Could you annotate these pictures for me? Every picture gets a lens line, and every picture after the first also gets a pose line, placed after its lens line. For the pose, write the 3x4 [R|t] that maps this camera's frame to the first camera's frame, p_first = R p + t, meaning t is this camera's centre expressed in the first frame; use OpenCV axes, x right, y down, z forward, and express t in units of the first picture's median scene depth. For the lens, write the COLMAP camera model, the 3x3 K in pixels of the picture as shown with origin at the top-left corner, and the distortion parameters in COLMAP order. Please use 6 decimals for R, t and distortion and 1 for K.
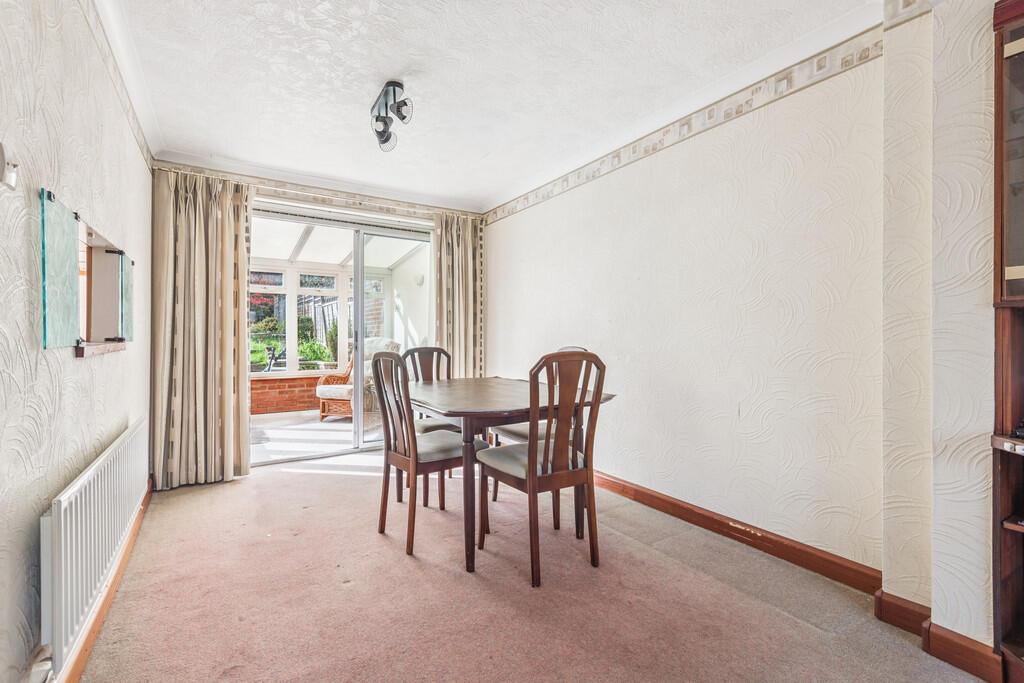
lens RADIAL K [[466.5, 0, 515.1], [0, 466.5, 337.5], [0, 0, 1]] dist [0.028589, -0.009259]
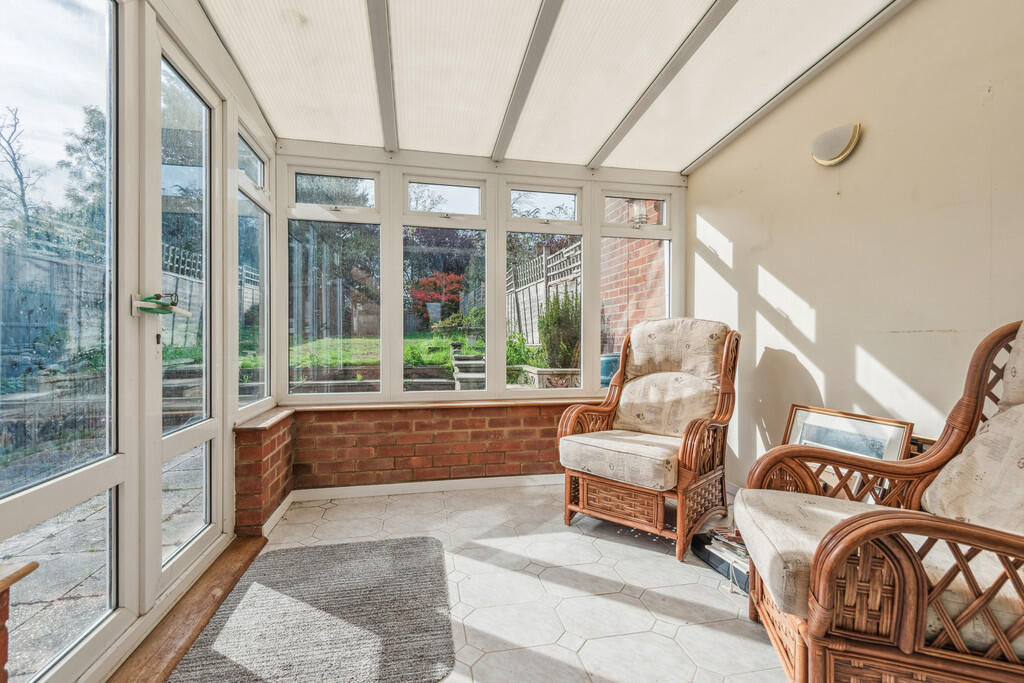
lens RADIAL K [[466.5, 0, 512.7], [0, 466.5, 340.7], [0, 0, 1]] dist [0.028589, -0.009259]
pose [[0.936025, 0.003457, -0.351918, -0.289954], [-0.000563, 0.999965, 0.008326, 0.016232], [0.351934, -0.007595, 0.935994, 0.556422]]
